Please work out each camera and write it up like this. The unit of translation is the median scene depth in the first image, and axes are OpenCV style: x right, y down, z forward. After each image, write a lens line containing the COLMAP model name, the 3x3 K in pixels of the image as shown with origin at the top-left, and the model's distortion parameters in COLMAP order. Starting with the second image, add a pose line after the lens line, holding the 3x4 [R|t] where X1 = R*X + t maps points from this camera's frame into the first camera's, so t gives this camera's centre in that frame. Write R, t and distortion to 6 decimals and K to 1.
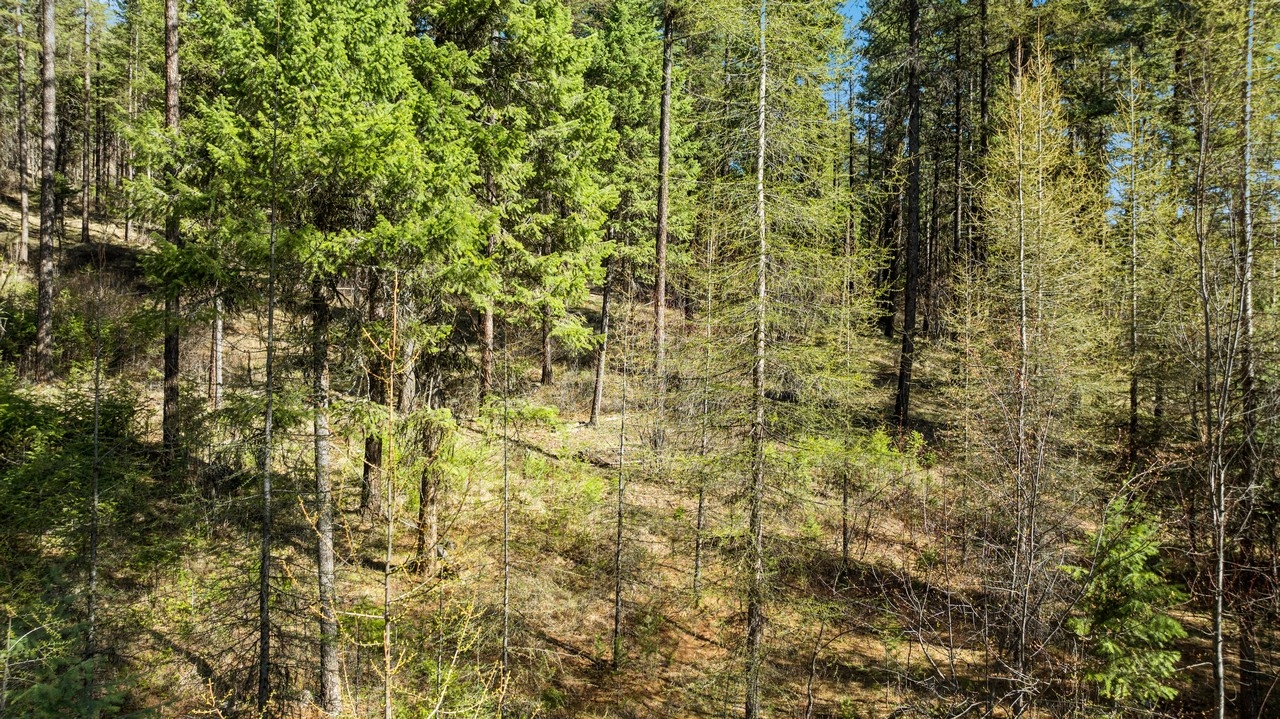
lens RADIAL K [[902.9, 0, 635.3], [0, 902.9, 356.6], [0, 0, 1]] dist [-0.039599, 0.050364]
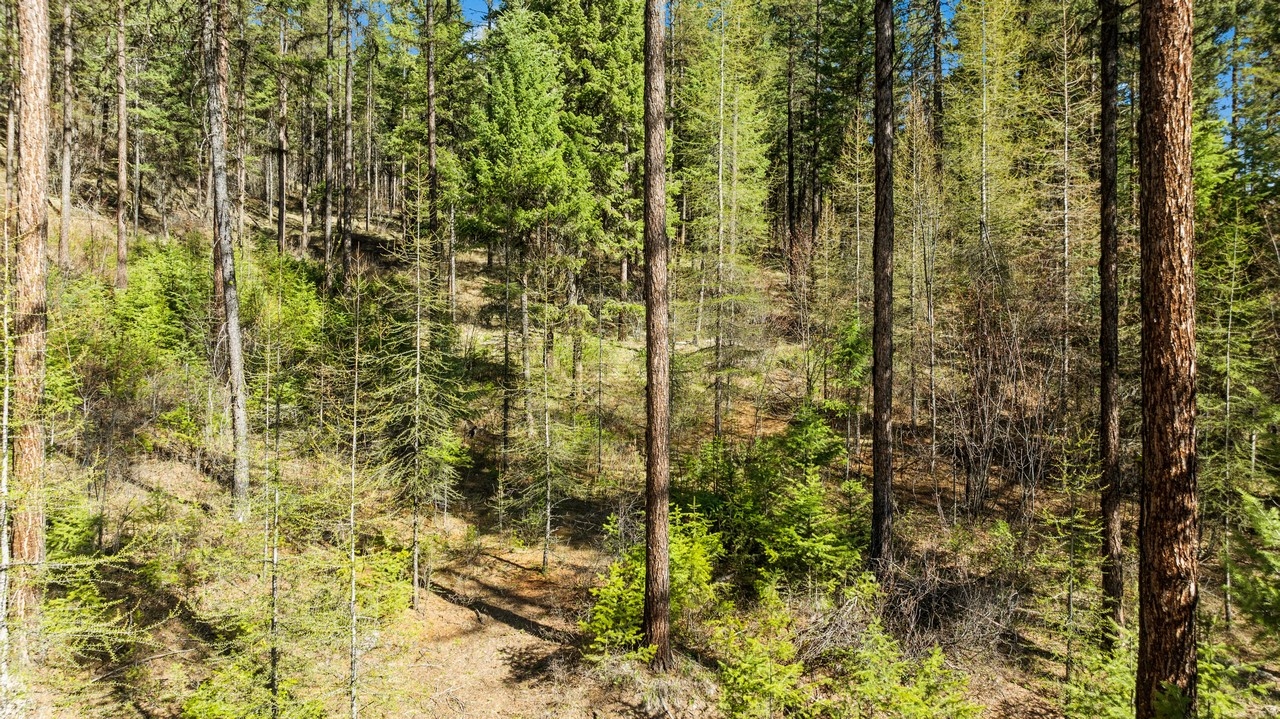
lens RADIAL K [[902.9, 0, 635.3], [0, 902.9, 356.6], [0, 0, 1]] dist [-0.039599, 0.050364]
pose [[0.981831, -0.004802, -0.189697, 0.332535], [0.008023, 0.999836, 0.016212, 0.182093], [0.189588, -0.017439, 0.981709, -1.104473]]
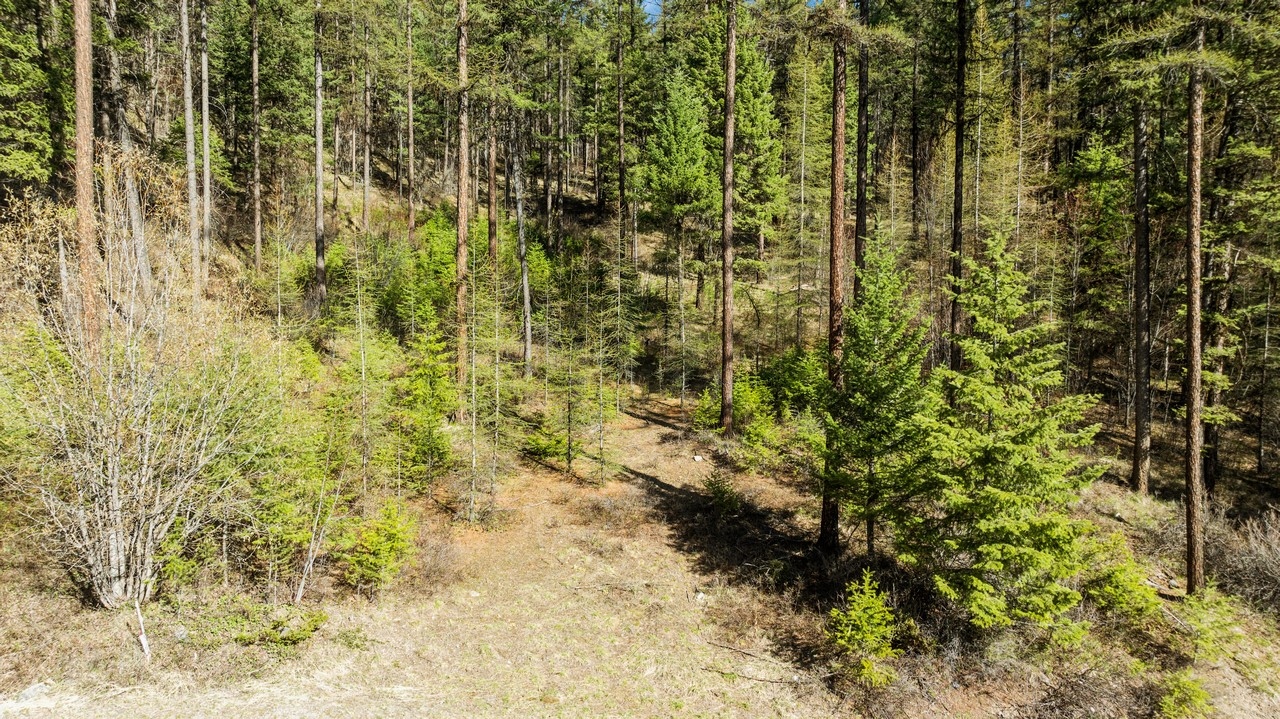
lens RADIAL K [[902.9, 0, 635.3], [0, 902.9, 356.6], [0, 0, 1]] dist [-0.039599, 0.050364]
pose [[0.924487, 0.023517, -0.380488, 0.829887], [0.008682, 0.996538, 0.082688, 0.159910], [0.381115, -0.079747, 0.921082, -2.309384]]
